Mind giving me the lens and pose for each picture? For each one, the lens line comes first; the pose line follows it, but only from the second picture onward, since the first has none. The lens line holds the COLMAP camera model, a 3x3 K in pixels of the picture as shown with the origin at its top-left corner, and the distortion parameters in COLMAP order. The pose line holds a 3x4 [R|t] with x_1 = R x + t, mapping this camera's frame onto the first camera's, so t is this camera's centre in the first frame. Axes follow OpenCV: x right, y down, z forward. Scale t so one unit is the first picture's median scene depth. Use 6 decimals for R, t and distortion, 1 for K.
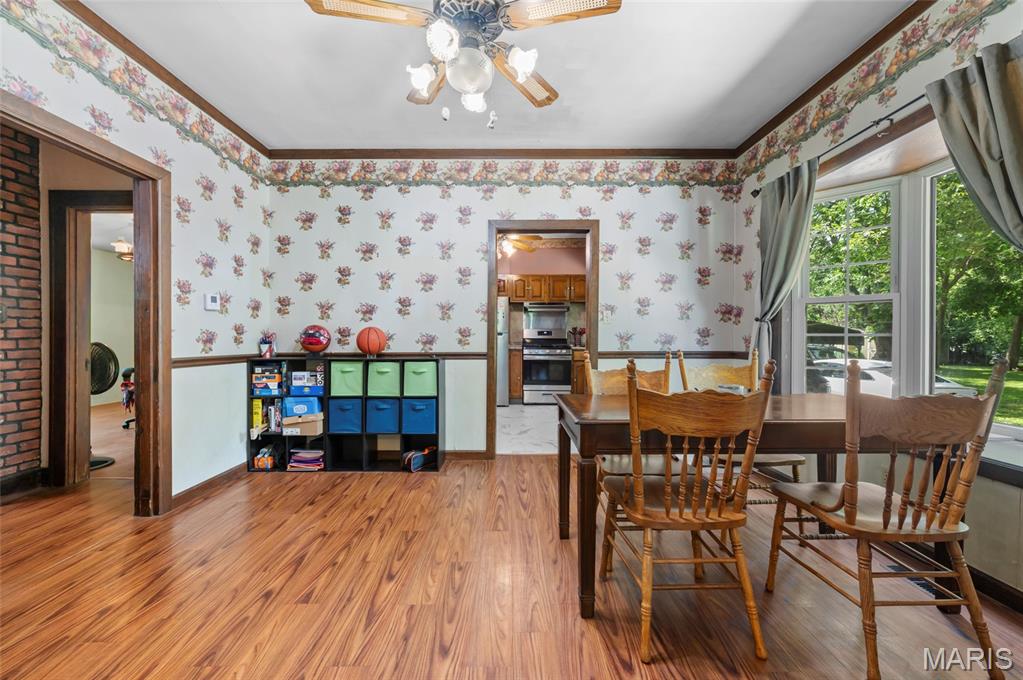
lens RADIAL K [[413.0, 0, 507.0], [0, 413.0, 337.9], [0, 0, 1]] dist [0.002744, 0.001027]
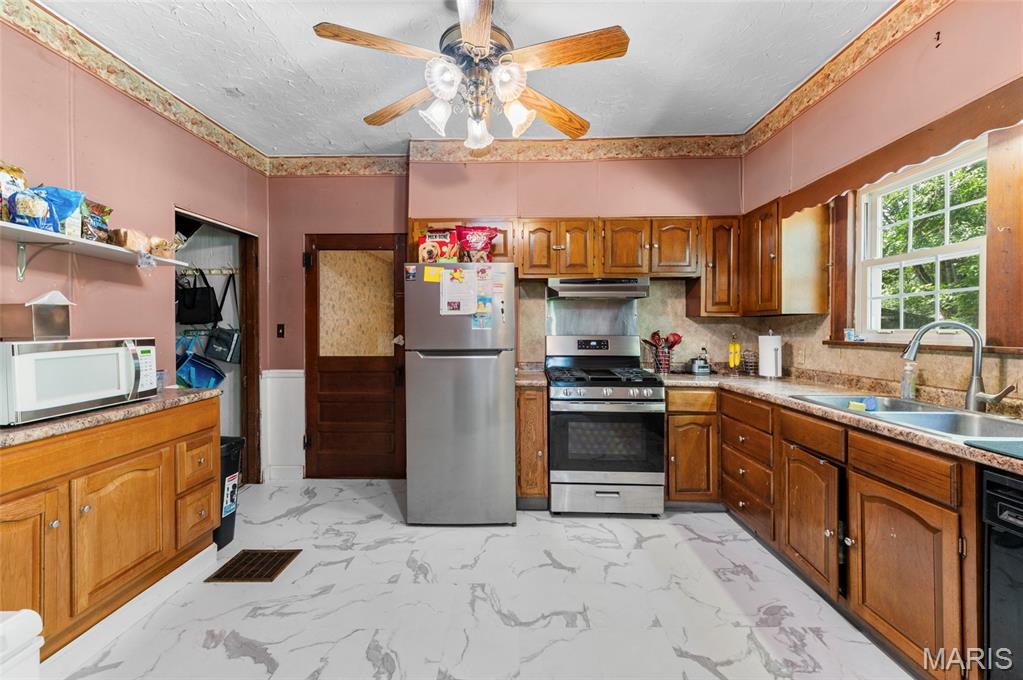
lens RADIAL K [[413.0, 0, 509.8], [0, 413.0, 334.2], [0, 0, 1]] dist [0.002744, 0.001027]
pose [[0.999949, -0.003059, -0.009632, 0.002189], [0.003137, 0.999963, 0.008013, -0.028040], [0.009607, -0.008043, 0.999922, 0.544597]]
